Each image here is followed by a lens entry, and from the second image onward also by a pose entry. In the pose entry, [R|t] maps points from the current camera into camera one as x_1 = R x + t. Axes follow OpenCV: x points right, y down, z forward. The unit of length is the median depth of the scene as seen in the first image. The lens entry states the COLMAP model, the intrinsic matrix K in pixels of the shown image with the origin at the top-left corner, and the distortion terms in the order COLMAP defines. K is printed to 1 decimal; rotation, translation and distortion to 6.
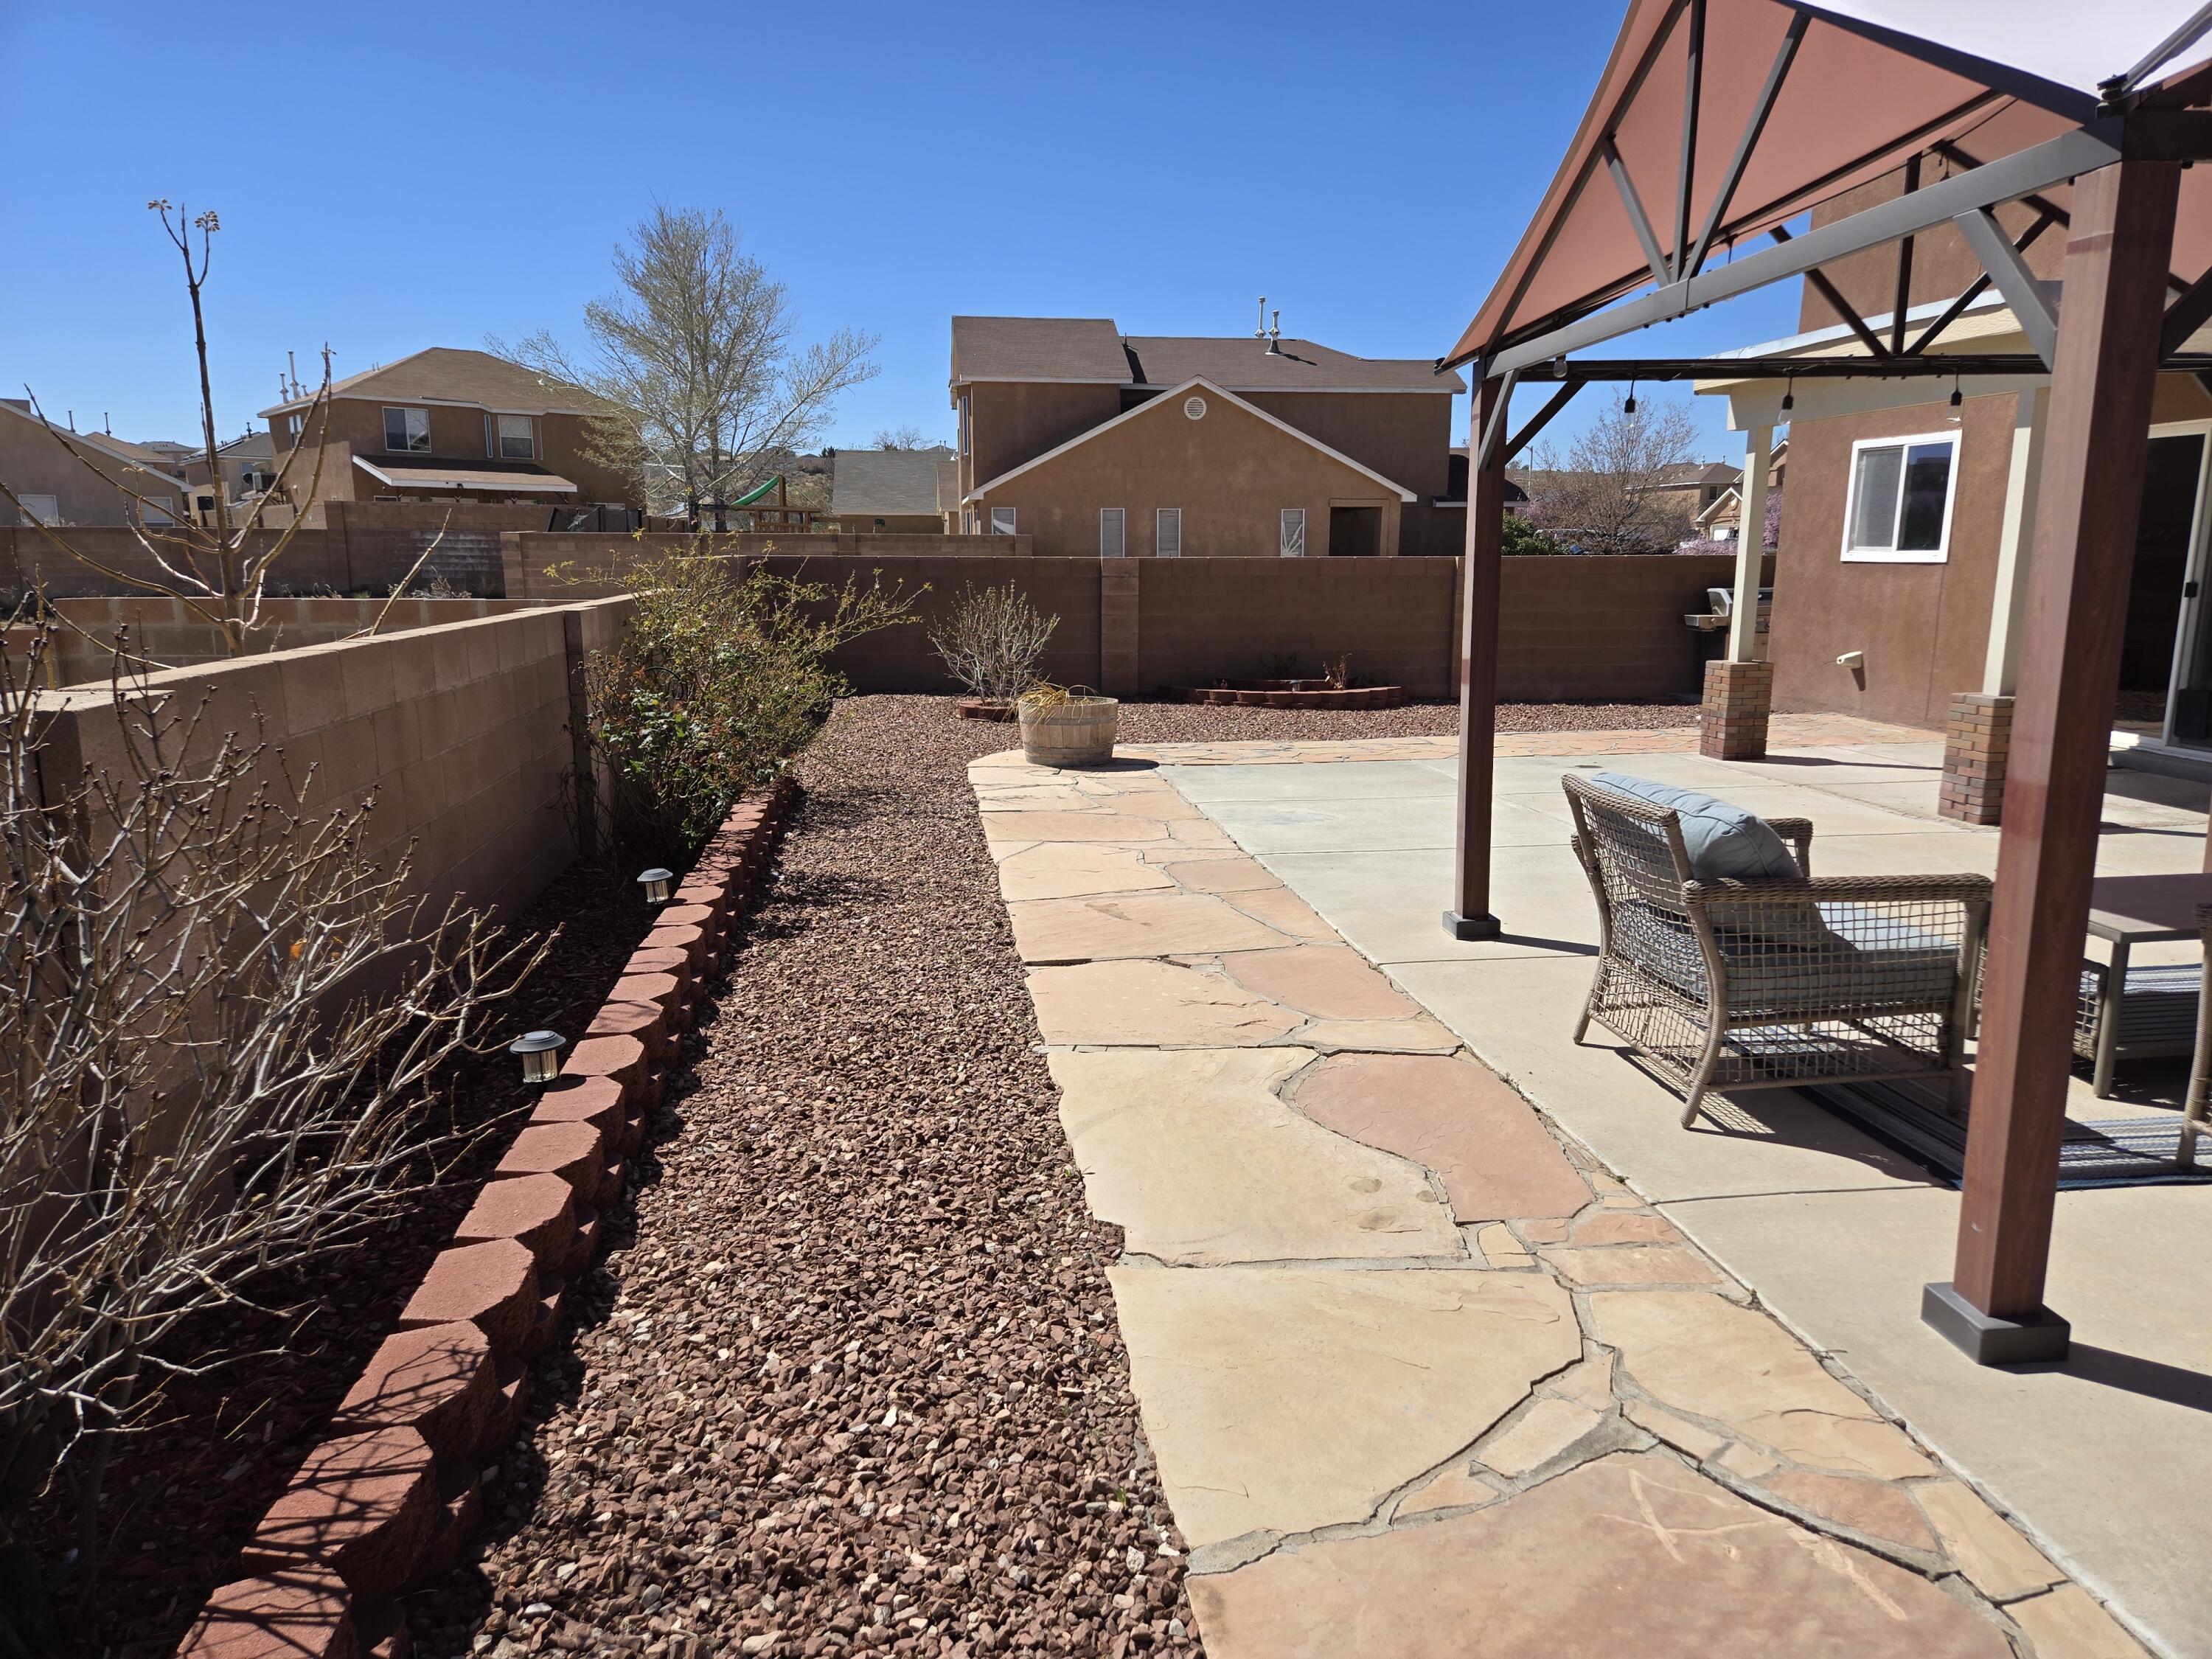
lens RADIAL K [[1469.5, 0, 1092.4], [0, 1469.5, 836.8], [0, 0, 1]] dist [0.087999, -0.073183]
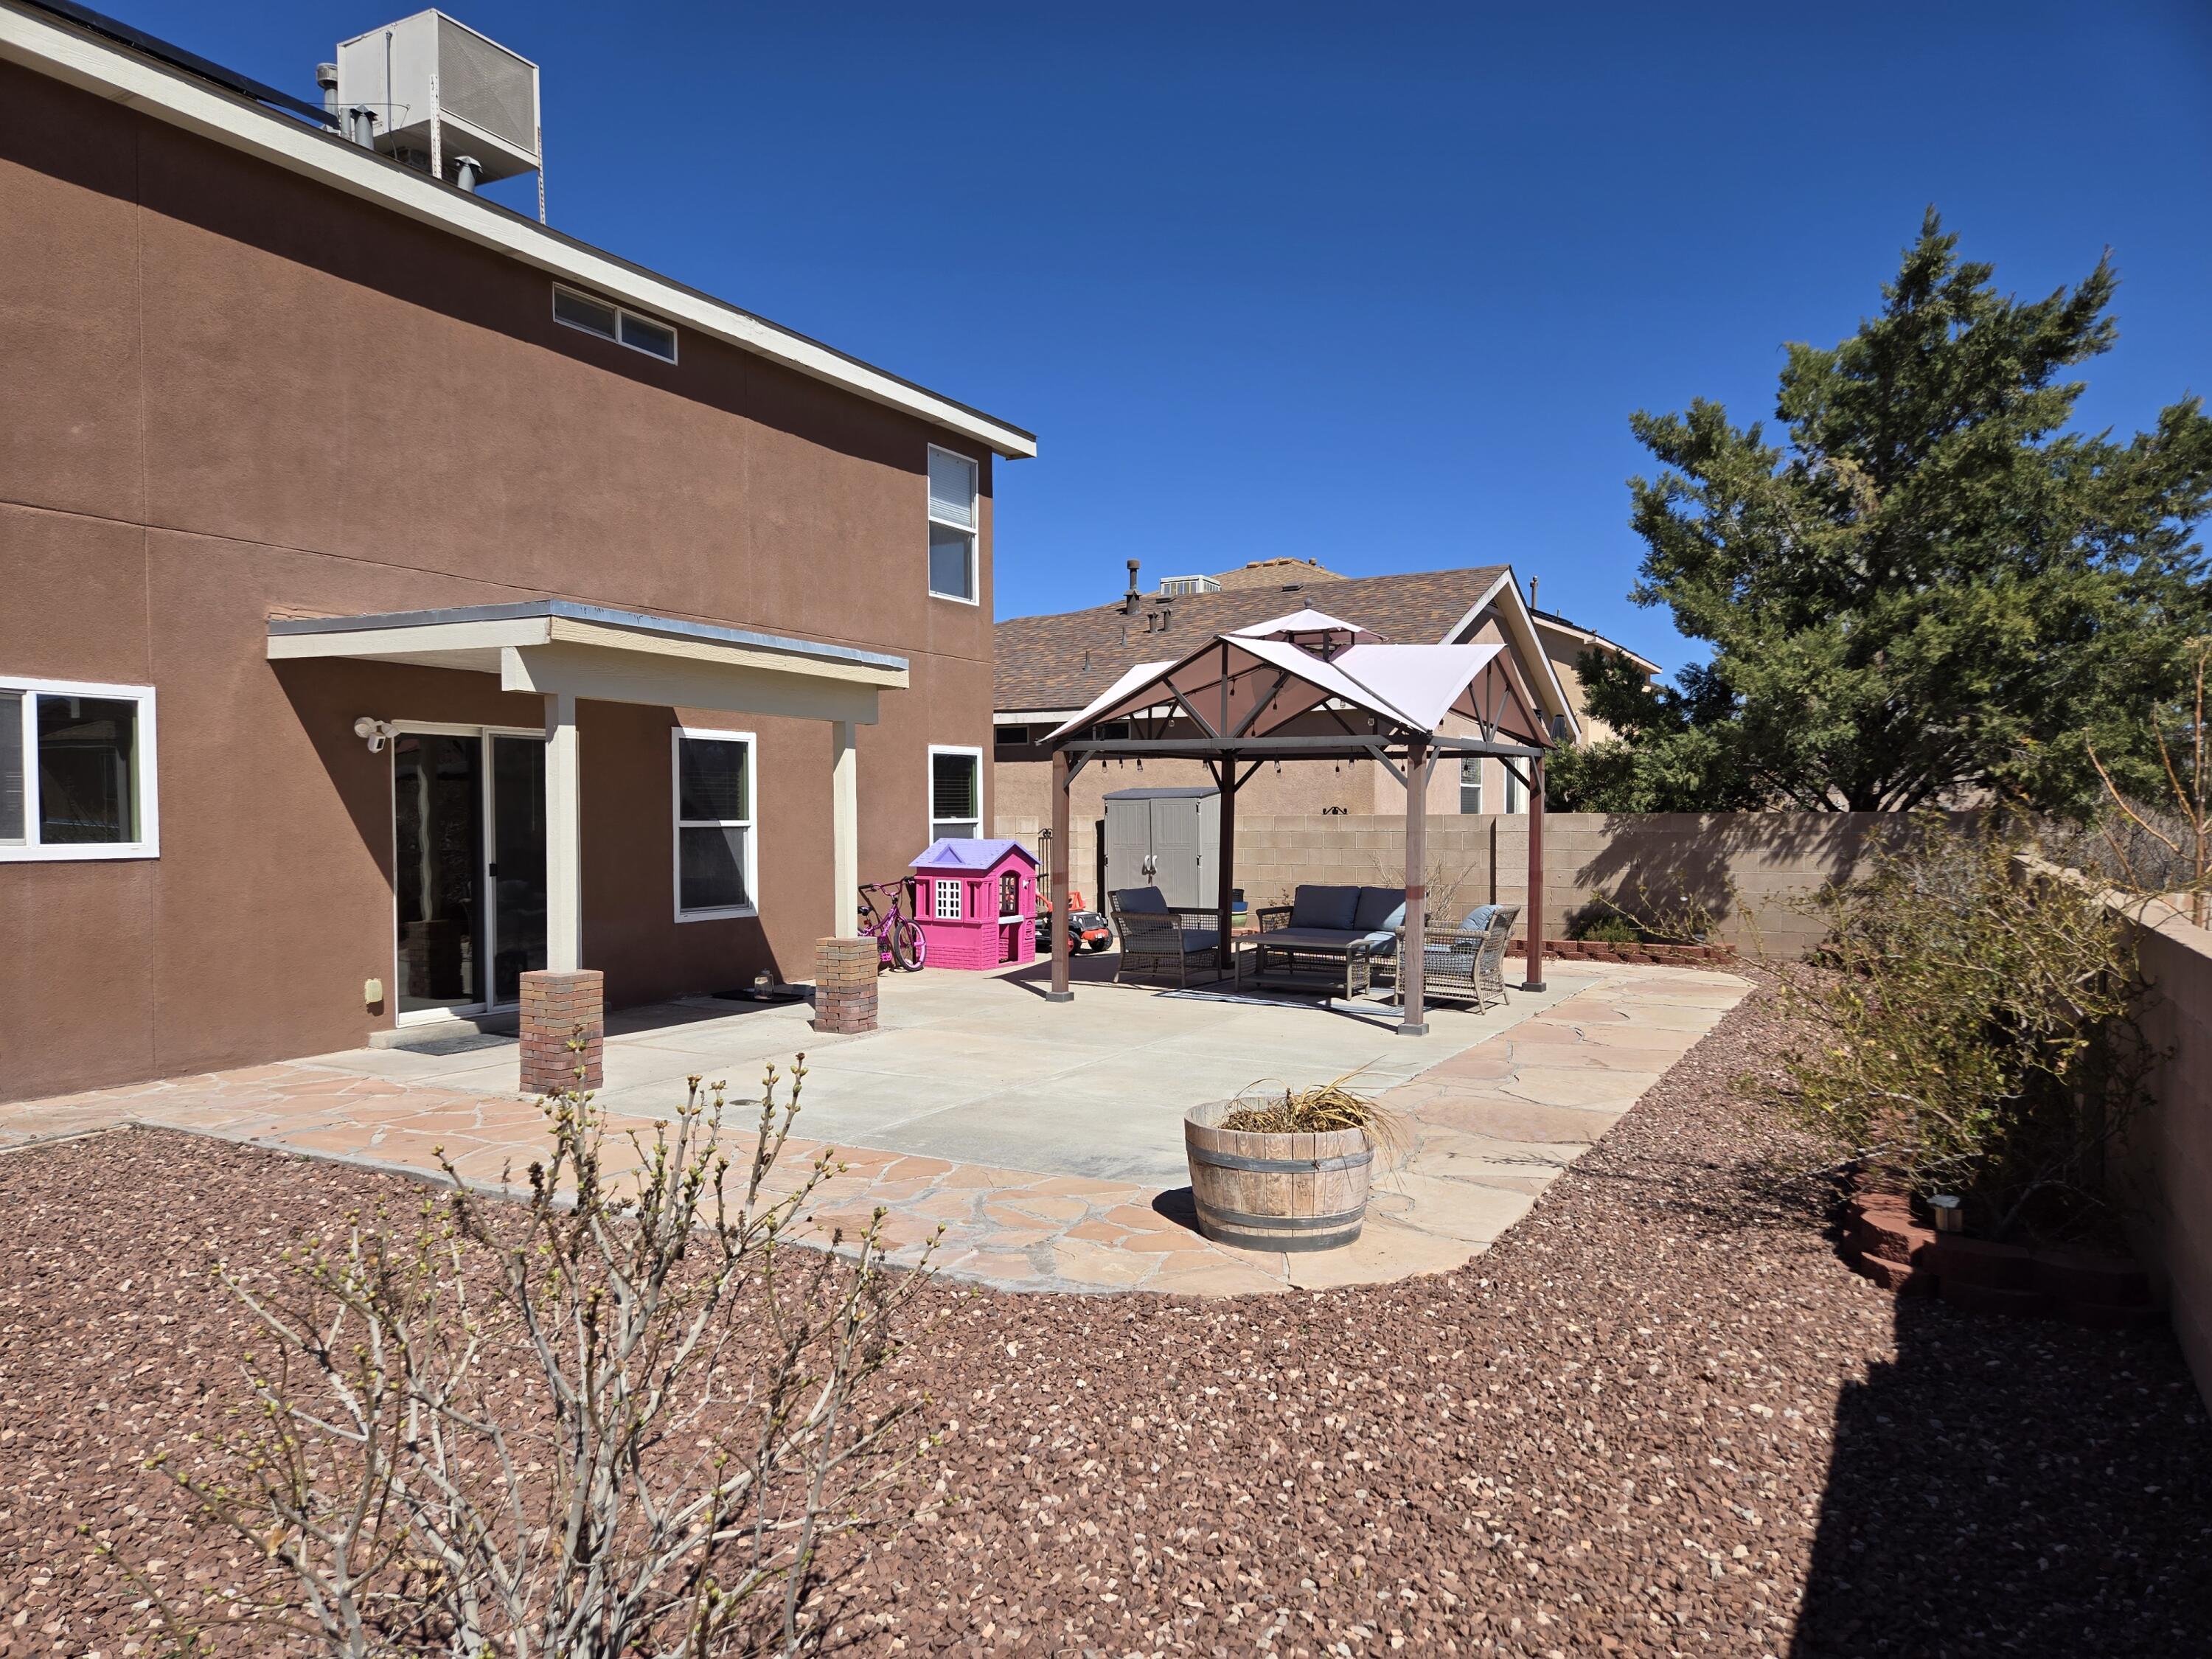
lens RADIAL K [[1471.1, 0, 1099.0], [0, 1471.1, 840.5], [0, 0, 1]] dist [0.087010, -0.077364]
pose [[-0.809881, -0.002114, 0.586591, -0.716515], [0.119842, 0.978305, 0.168987, -0.742570], [-0.574222, 0.207158, -0.792057, 3.757204]]
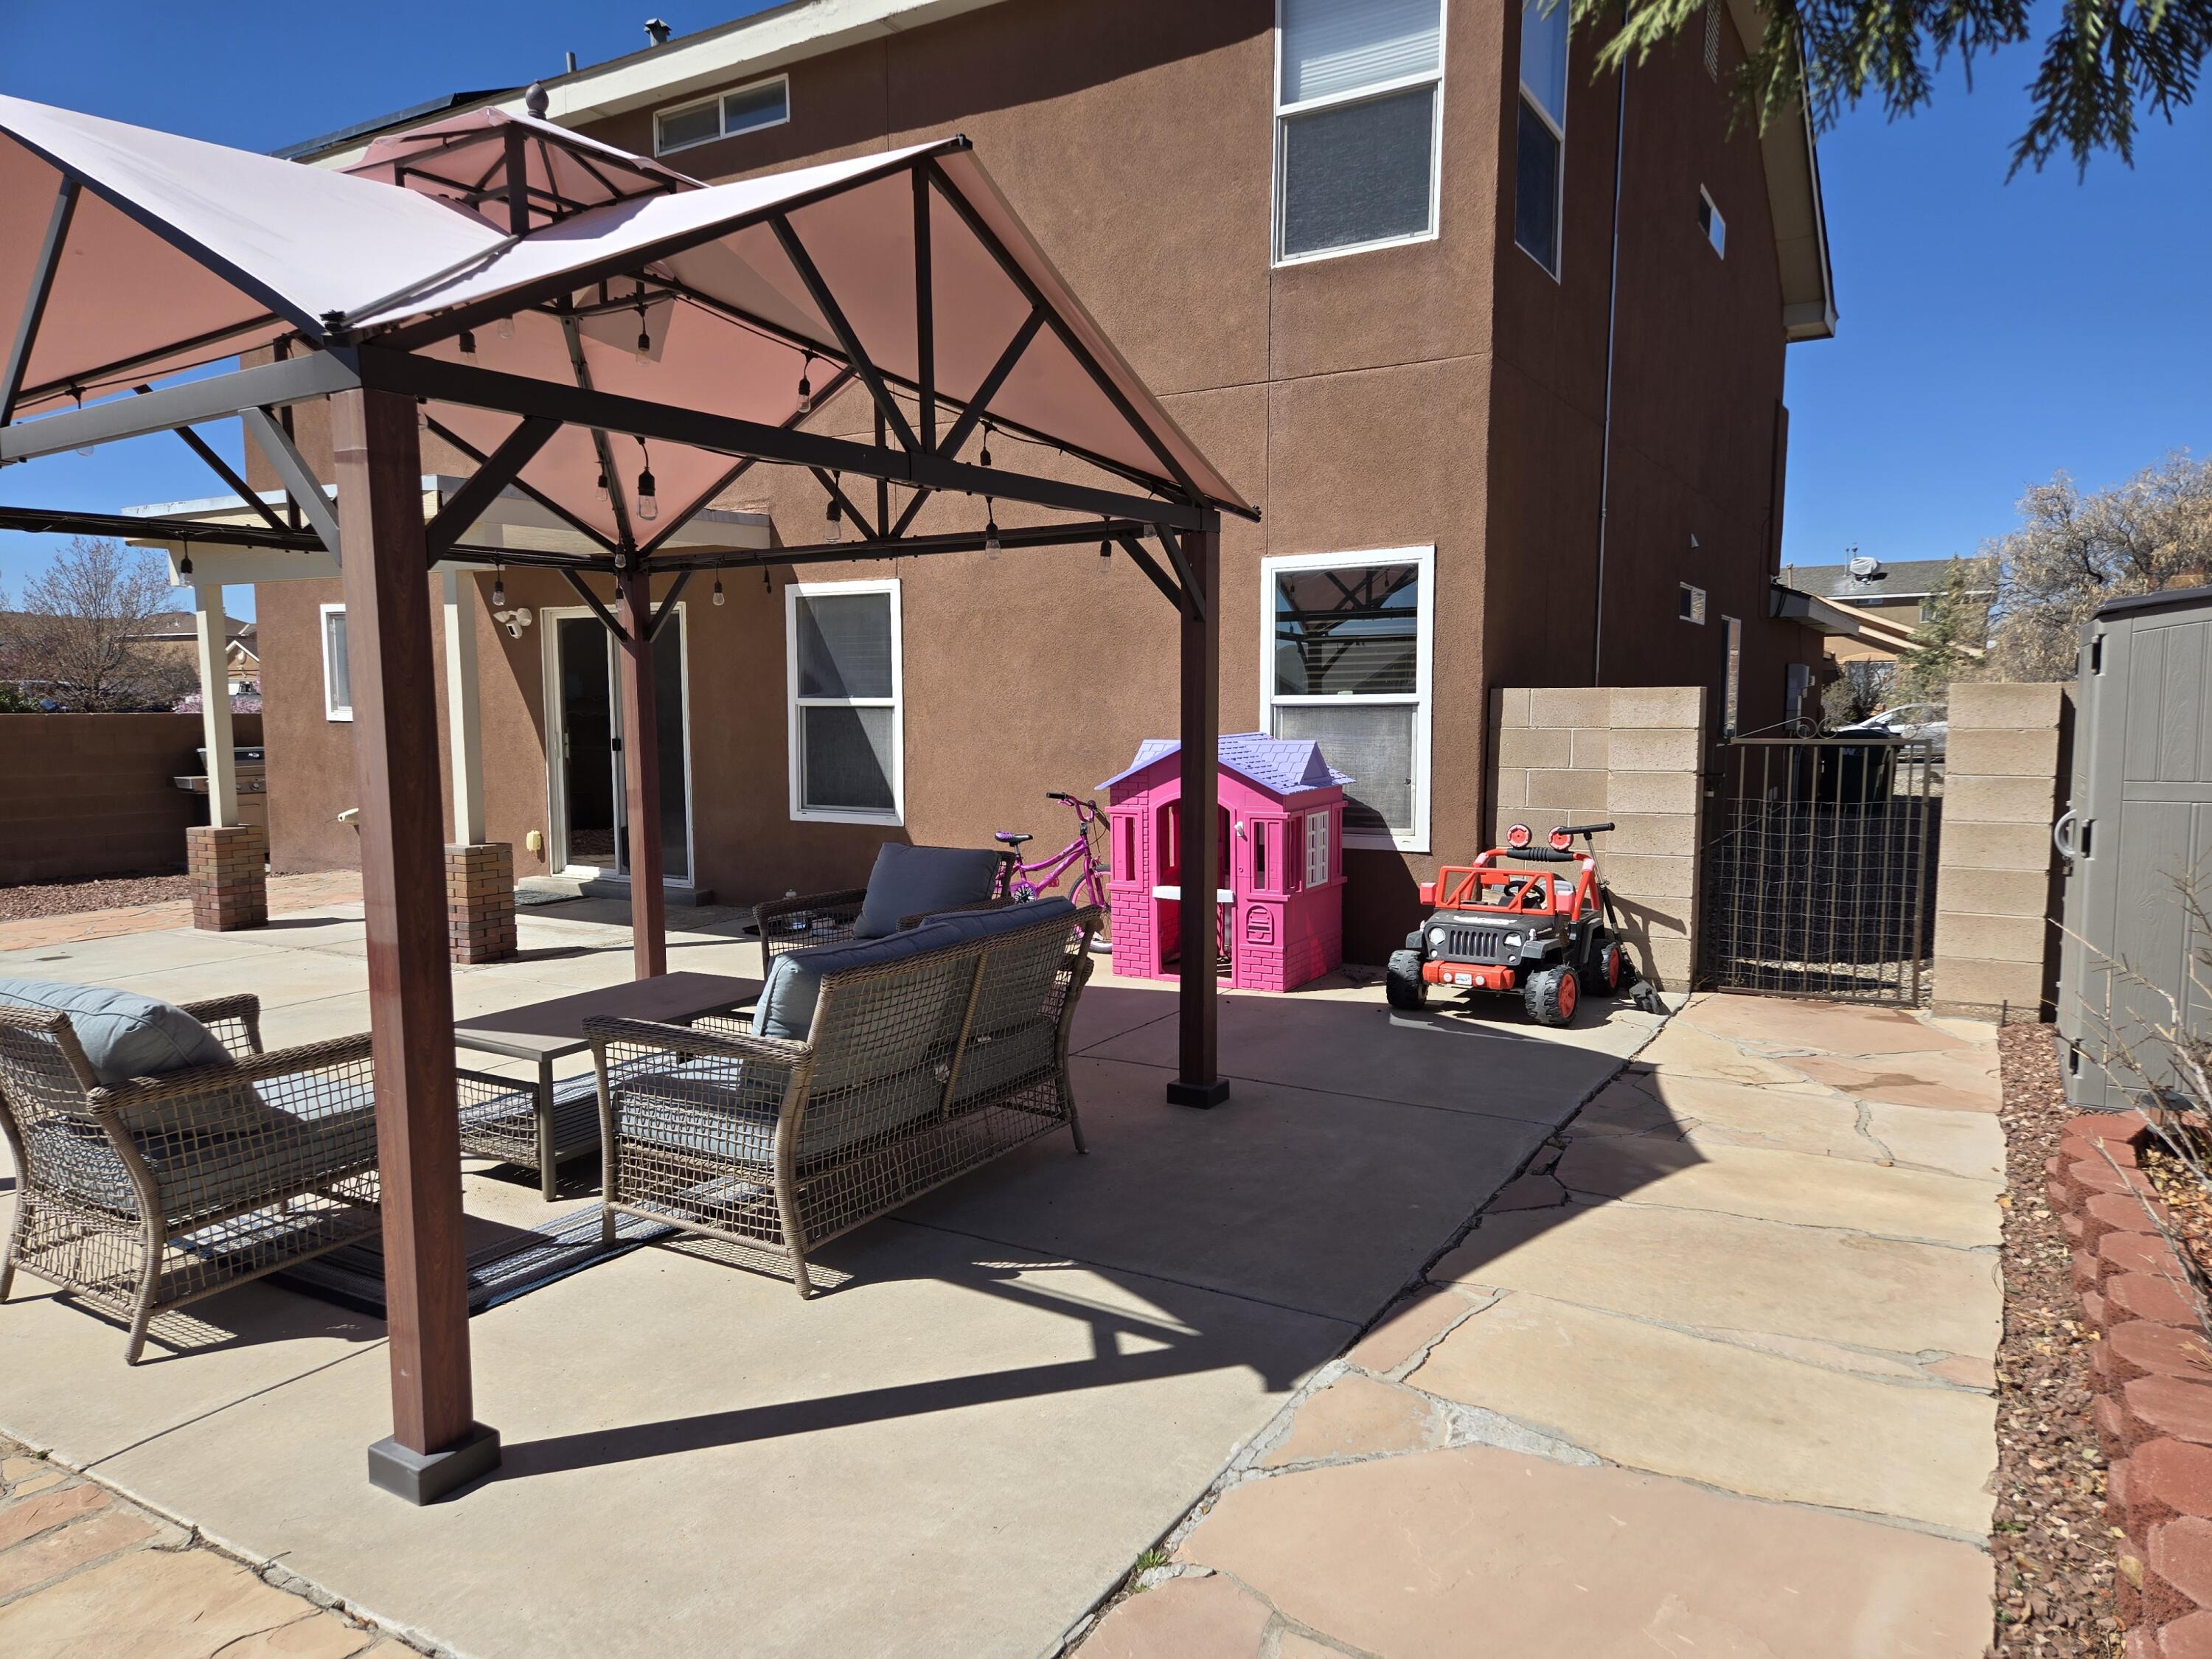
lens RADIAL K [[1471.1, 0, 1094.6], [0, 1471.1, 844.3], [0, 0, 1]] dist [0.081759, -0.071623]
pose [[0.615670, -0.078730, 0.784061, 0.069581], [0.153574, 0.987906, -0.021392, -0.003323], [-0.772894, 0.133582, 0.620315, -0.038185]]
